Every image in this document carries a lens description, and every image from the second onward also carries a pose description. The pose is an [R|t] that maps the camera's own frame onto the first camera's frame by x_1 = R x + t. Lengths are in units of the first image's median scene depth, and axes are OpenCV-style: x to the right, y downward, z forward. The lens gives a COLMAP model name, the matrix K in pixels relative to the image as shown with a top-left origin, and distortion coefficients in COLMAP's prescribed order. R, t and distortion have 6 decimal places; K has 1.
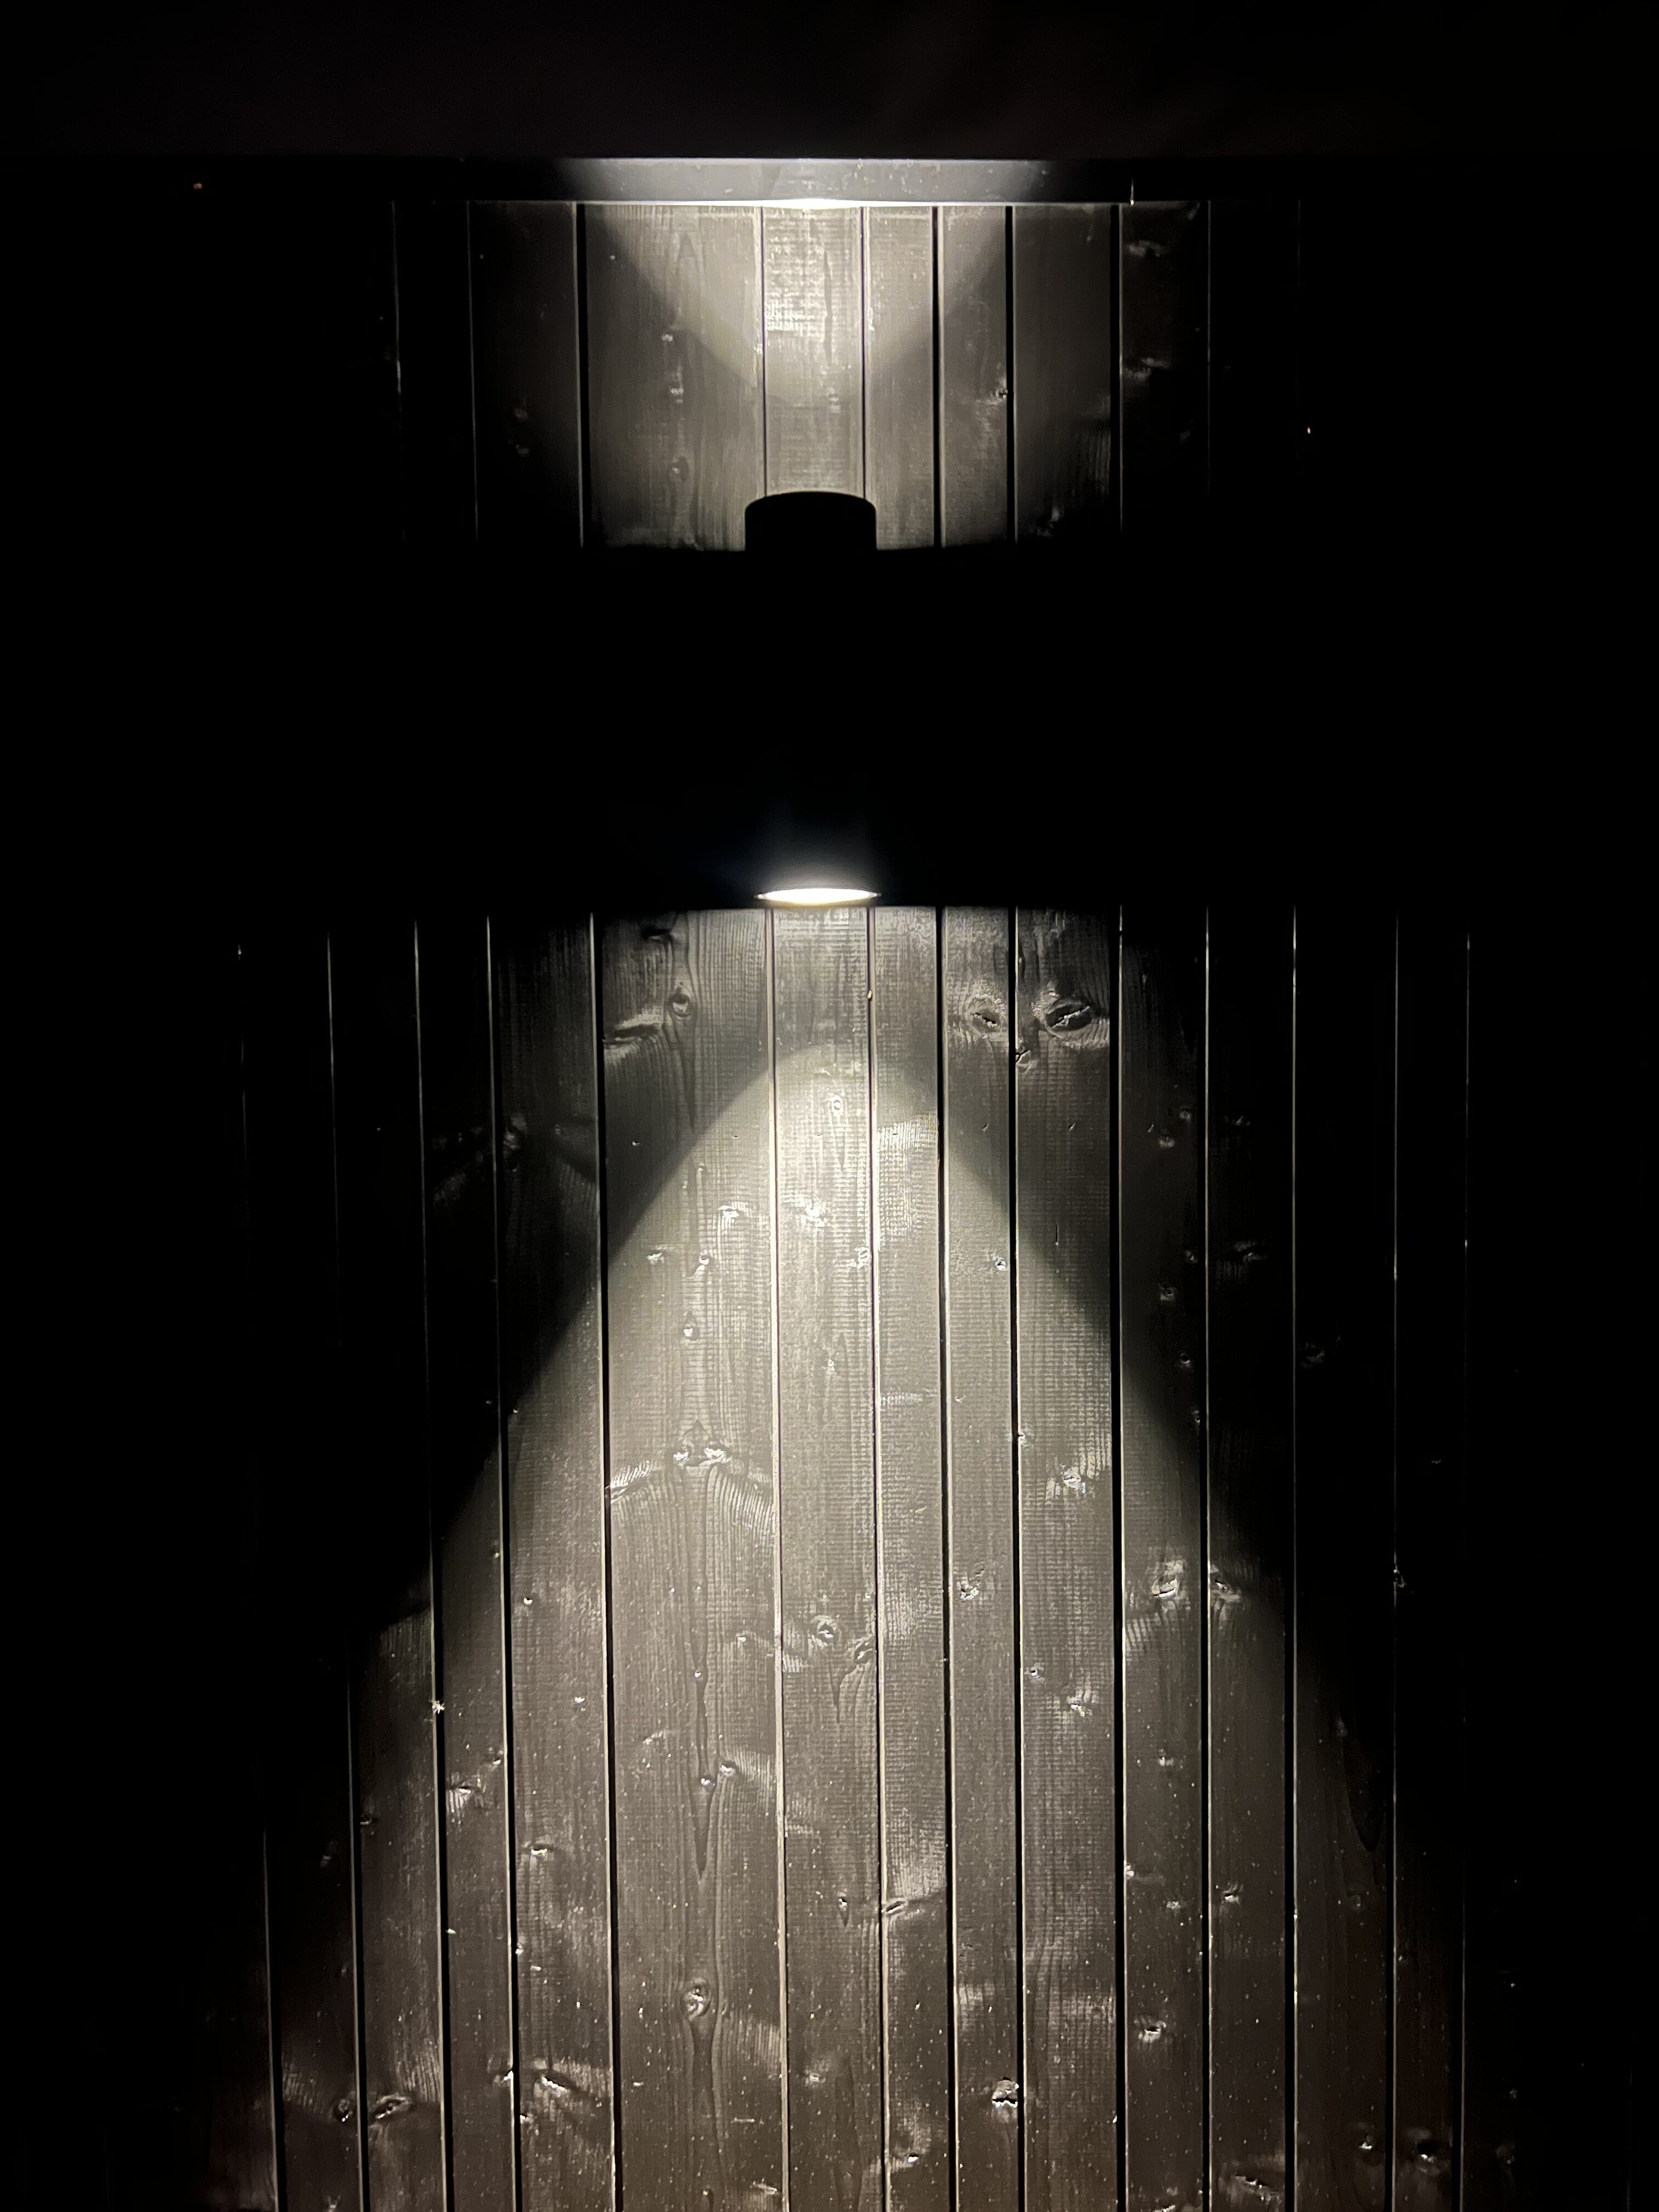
lens RADIAL K [[1672.4, 0, 832.8], [0, 1672.4, 1103.9], [0, 0, 1]] dist [0.005431, 0.000131]
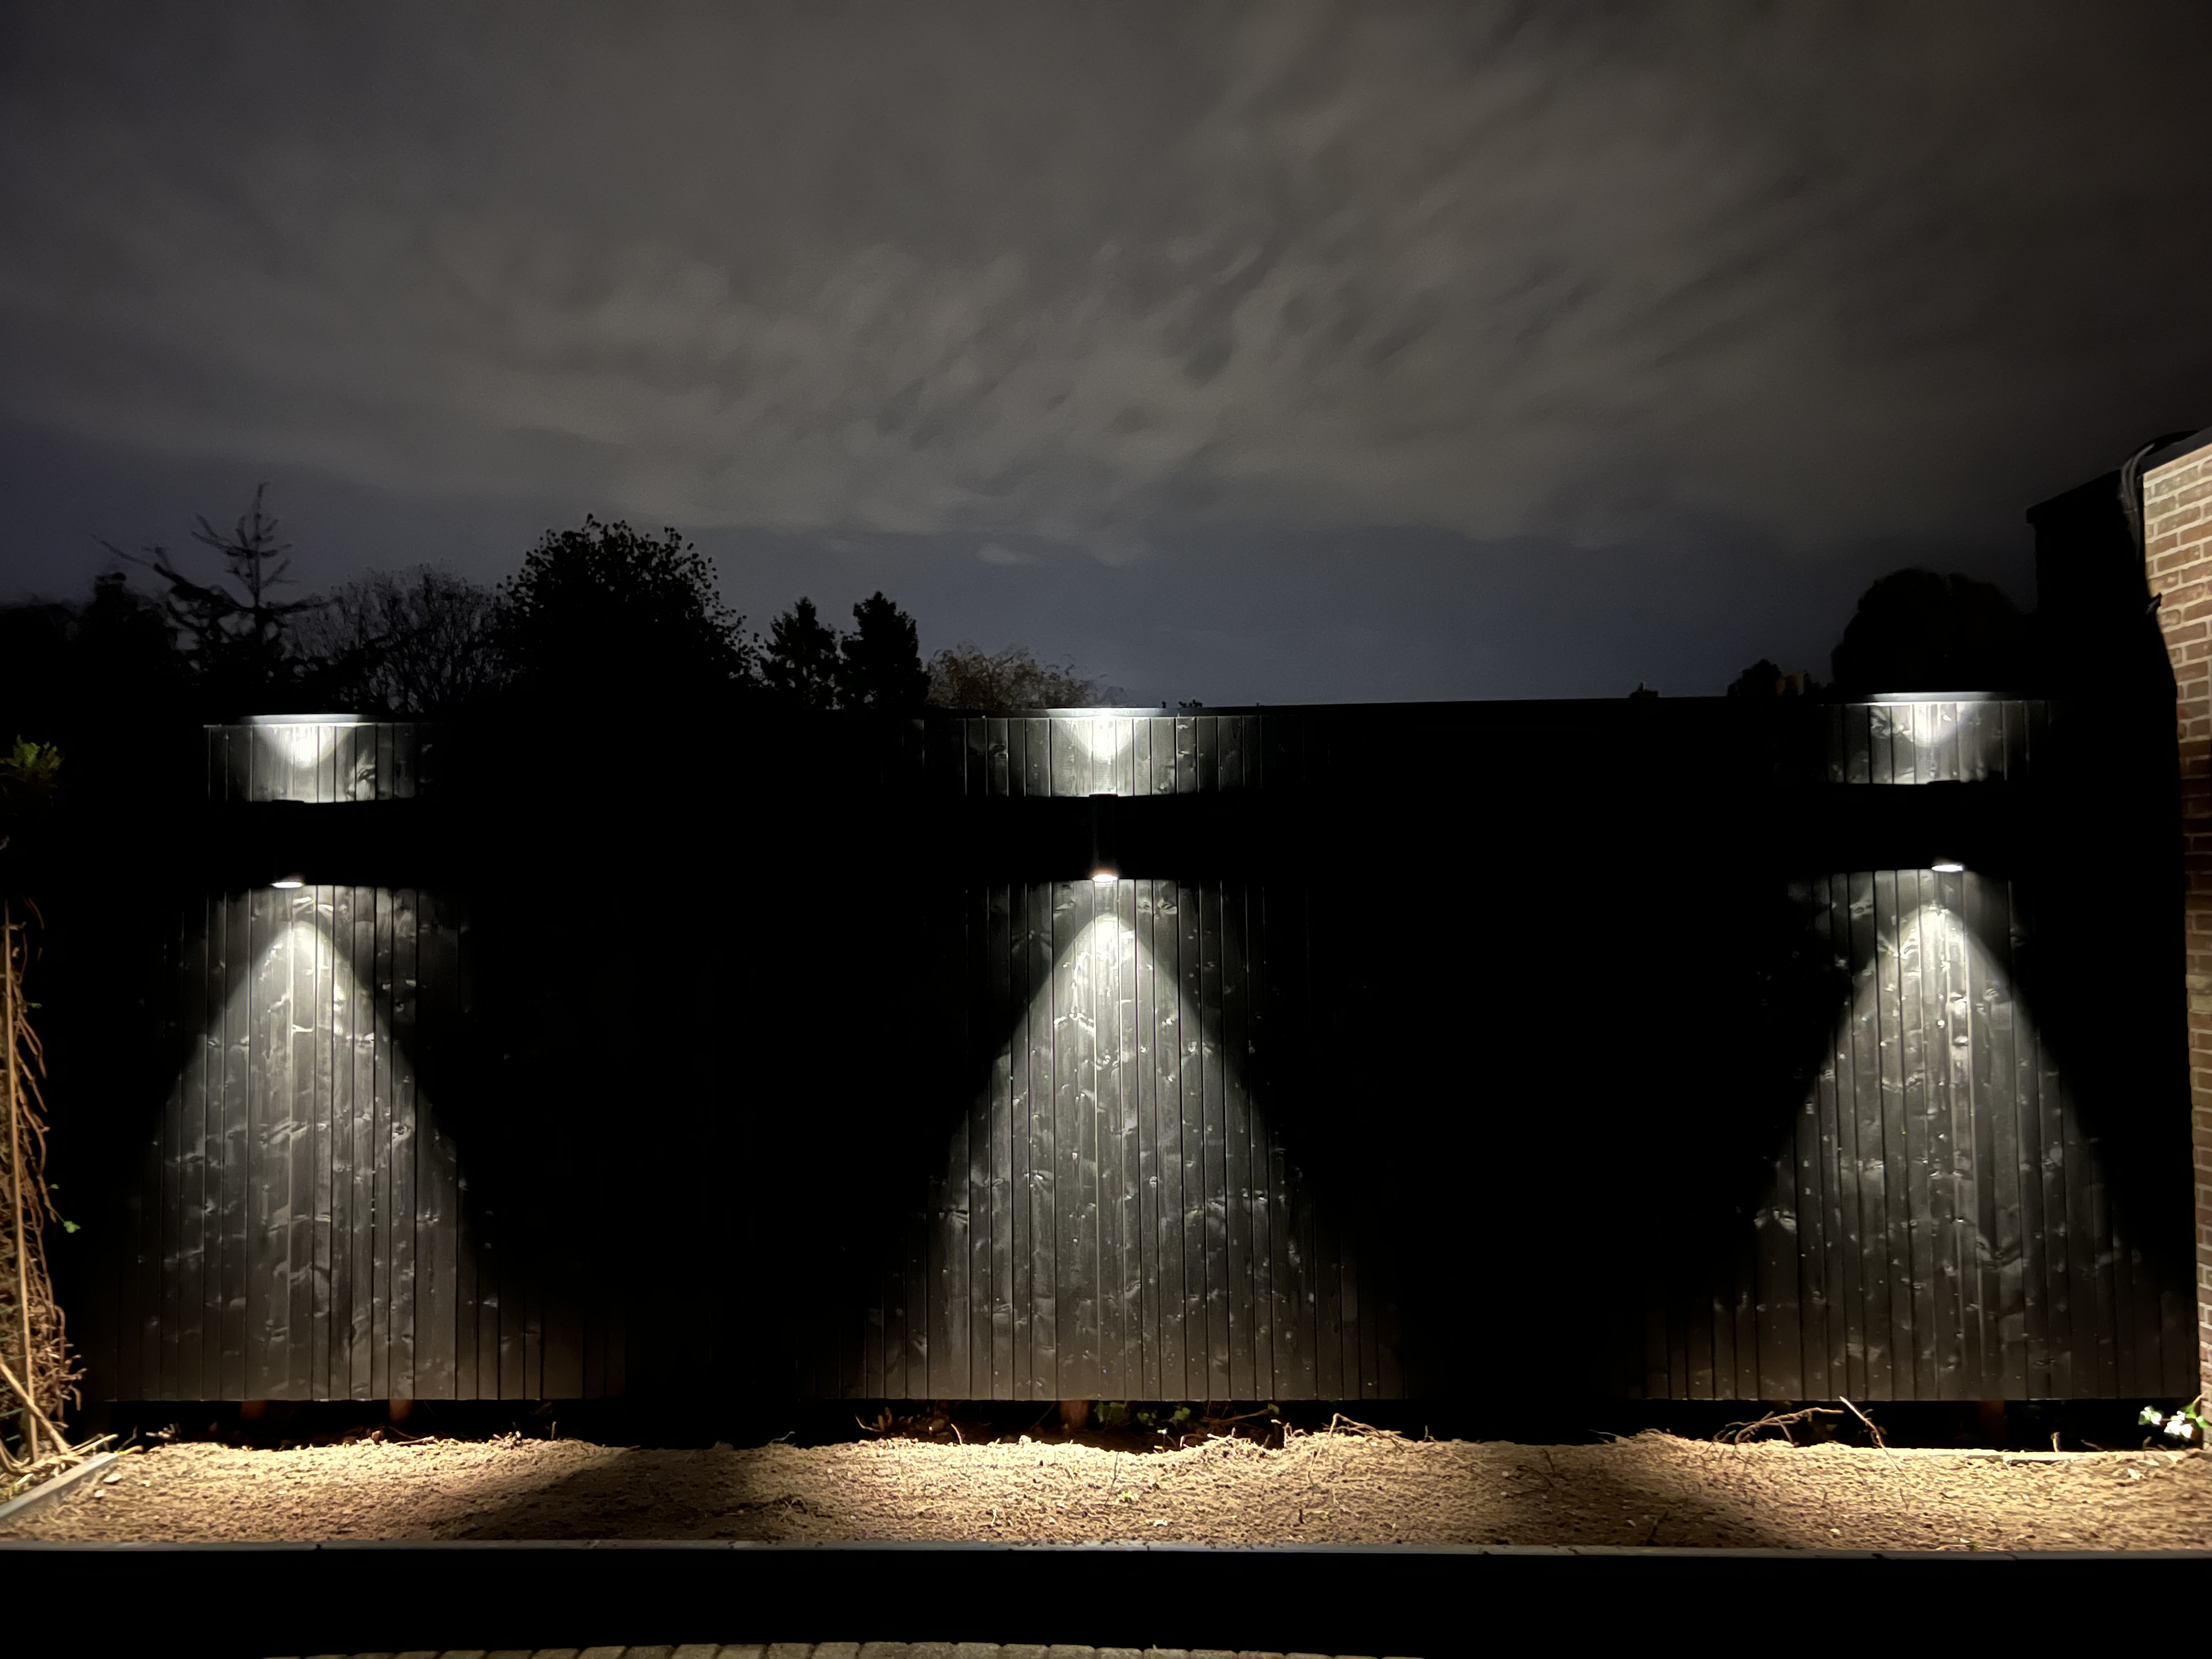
lens RADIAL K [[1672.4, 0, 1107.5], [0, 1672.4, 827.0], [0, 0, 1]] dist [0.005431, 0.000131]
pose [[0.999985, -0.002324, -0.004910, 0.016809], [0.001836, 0.995268, -0.097150, 0.149332], [0.005113, 0.097139, 0.995258, -3.024005]]
